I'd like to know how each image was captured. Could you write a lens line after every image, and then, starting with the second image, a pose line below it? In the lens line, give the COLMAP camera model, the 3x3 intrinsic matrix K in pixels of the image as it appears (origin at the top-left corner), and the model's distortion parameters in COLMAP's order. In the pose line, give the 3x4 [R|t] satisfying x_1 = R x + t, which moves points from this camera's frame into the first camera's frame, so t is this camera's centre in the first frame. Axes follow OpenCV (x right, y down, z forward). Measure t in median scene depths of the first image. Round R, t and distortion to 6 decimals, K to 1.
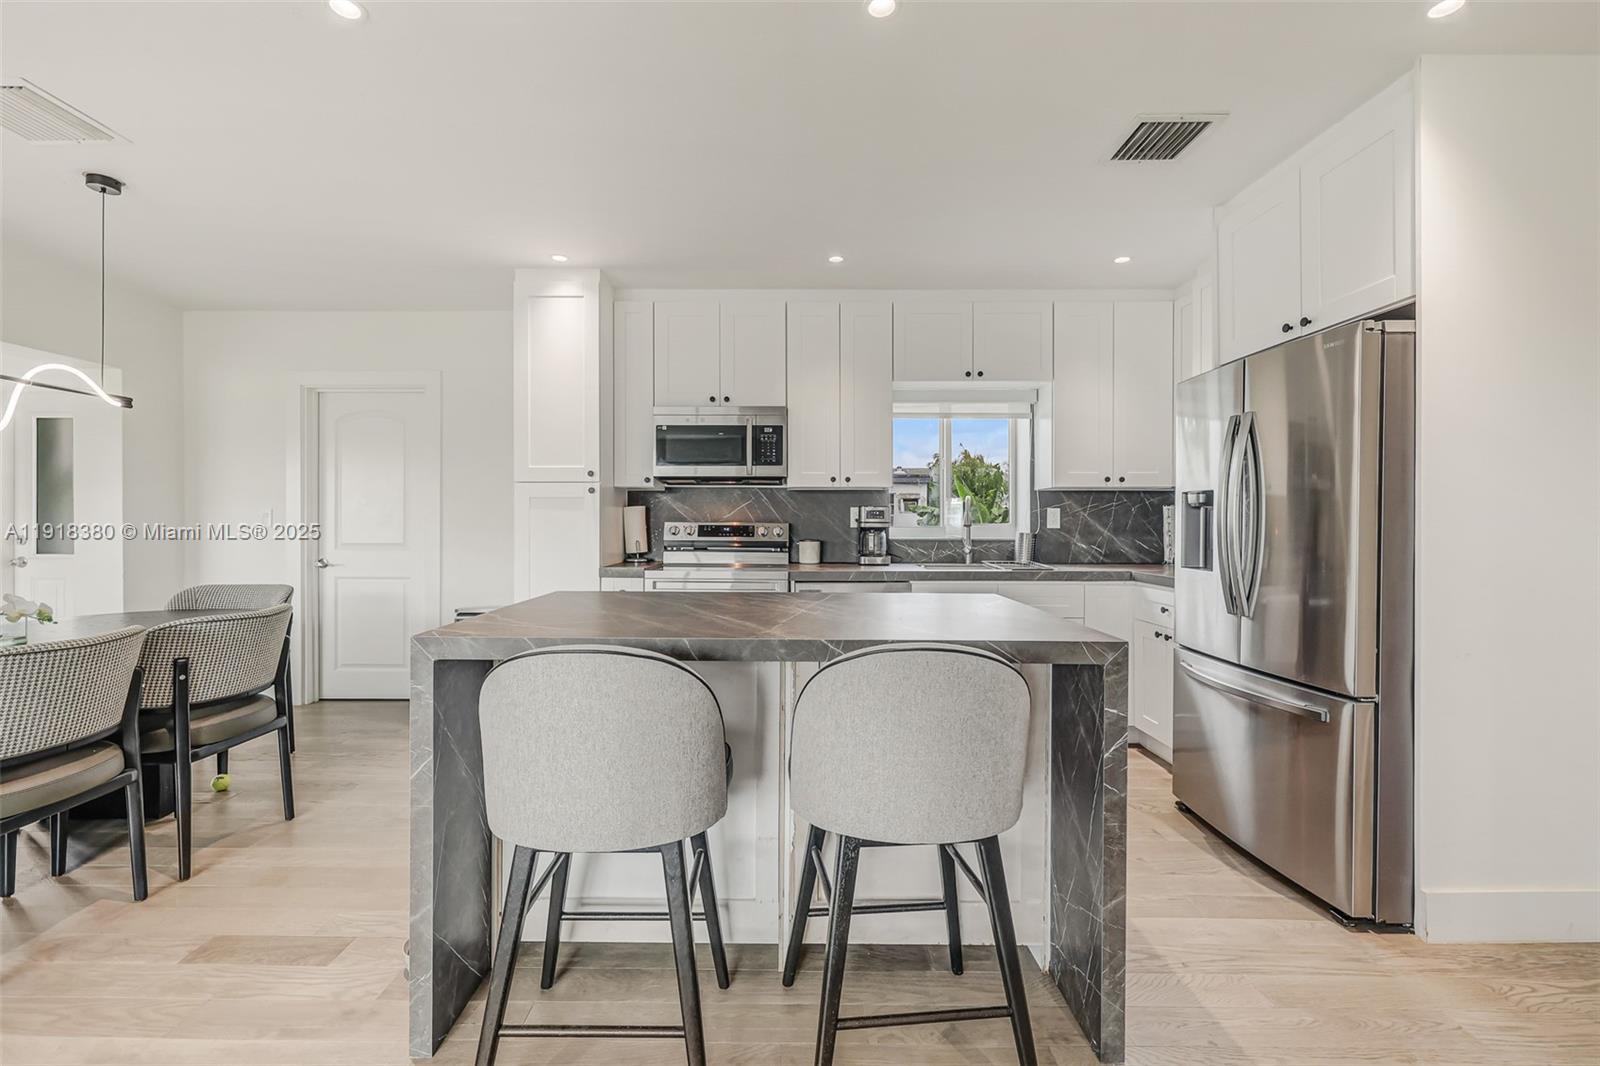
lens RADIAL K [[686.2, 0, 783.1], [0, 686.2, 523.5], [0, 0, 1]] dist [0.000000, -0.000209]
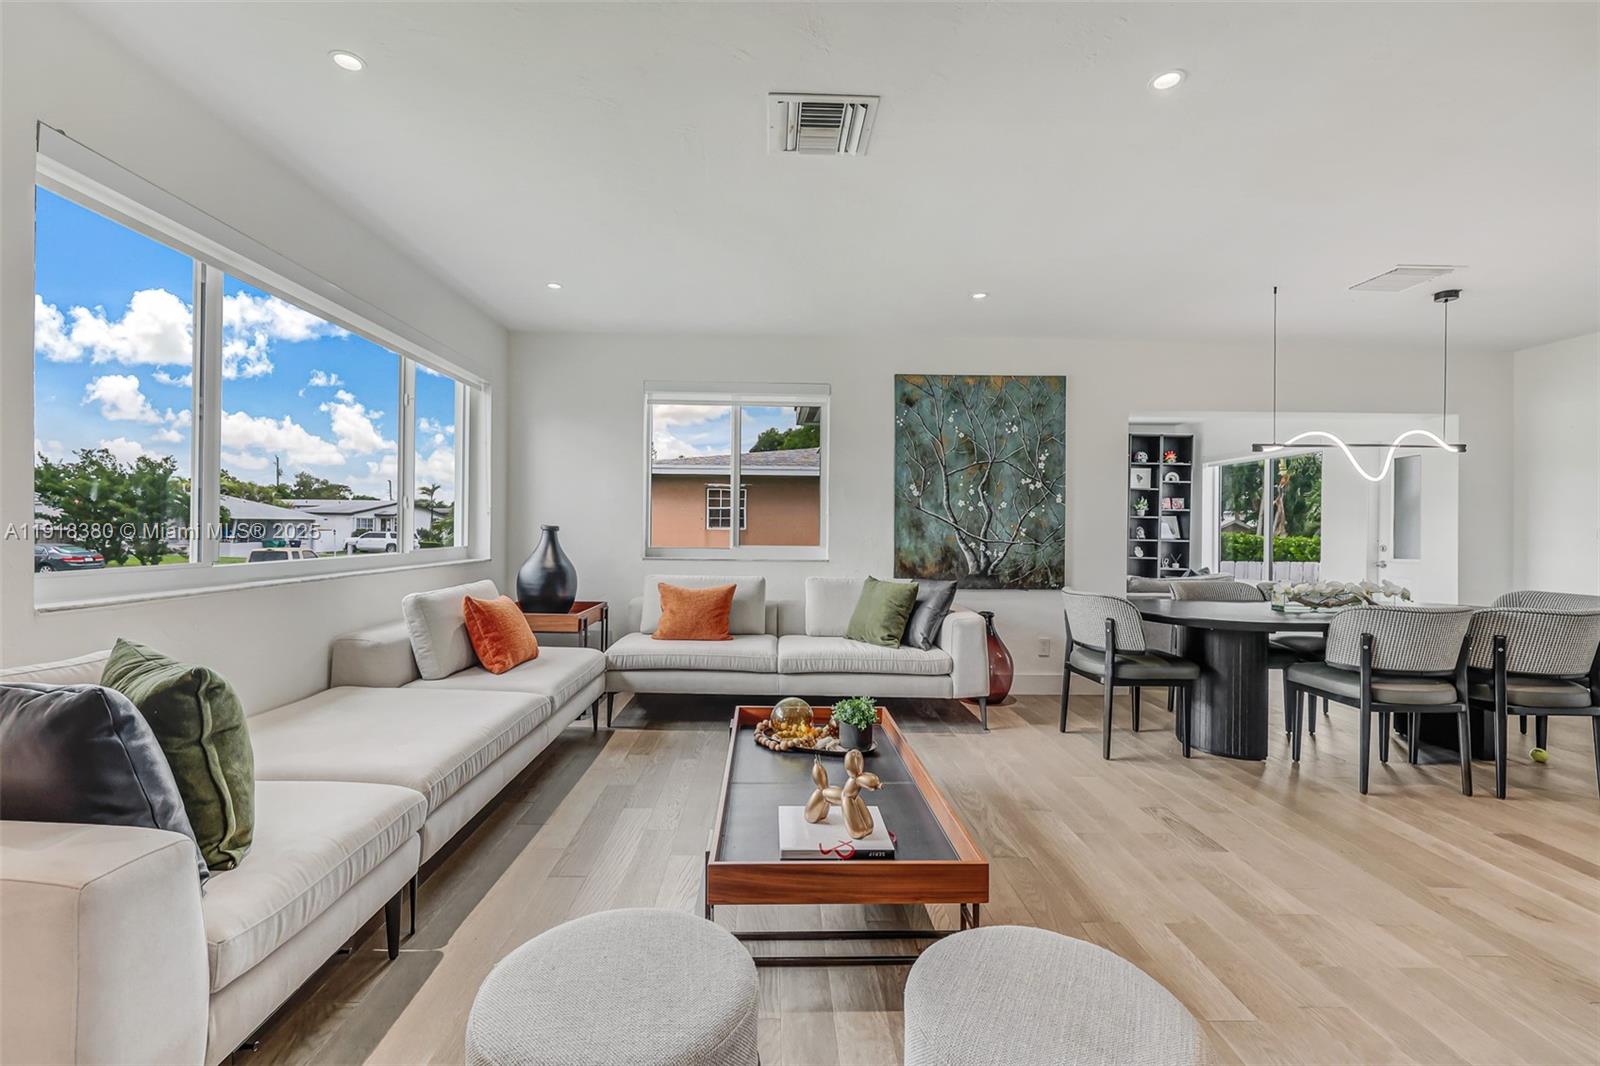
lens RADIAL K [[678.0, 0, 783.4], [0, 678.0, 525.8], [0, 0, 1]] dist [-0.001034, 0.000317]
pose [[0.019814, -0.003809, -0.999796, 0.259996], [-0.013991, 0.999894, -0.004087, 0.001535], [0.999706, 0.014070, 0.019759, -0.267201]]
